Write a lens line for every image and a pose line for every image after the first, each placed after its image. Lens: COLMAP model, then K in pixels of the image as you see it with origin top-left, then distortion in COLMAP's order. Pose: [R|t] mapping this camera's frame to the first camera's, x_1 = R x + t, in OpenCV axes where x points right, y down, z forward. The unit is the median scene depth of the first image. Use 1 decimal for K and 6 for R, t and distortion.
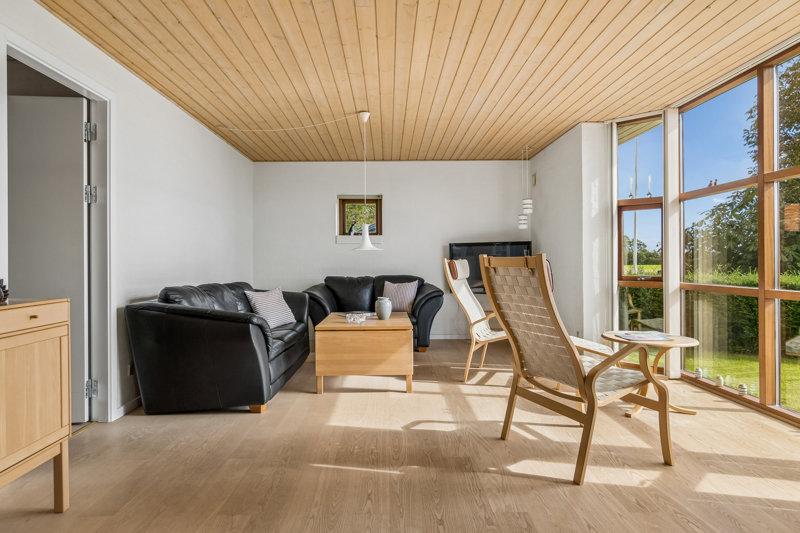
lens RADIAL K [[482.0, 0, 400.0], [0, 482.0, 266.5], [0, 0, 1]] dist [-0.000565, -0.000163]
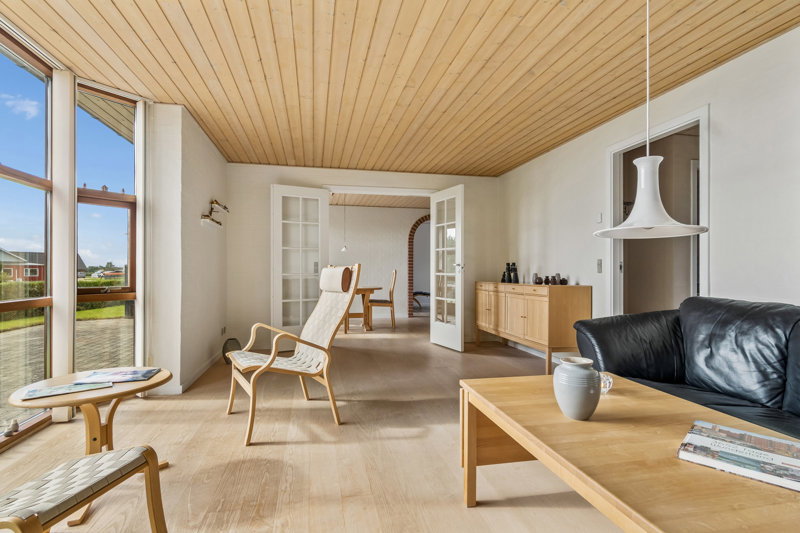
lens RADIAL K [[378.7, 0, 400.0], [0, 378.7, 266.5], [0, 0, 1]] dist [-0.000001, -0.000013]
pose [[-0.981423, 0.003390, -0.191826, 0.236600], [0.003401, 0.999994, 0.000273, -0.014944], [0.191826, -0.000384, -0.981429, 1.857041]]
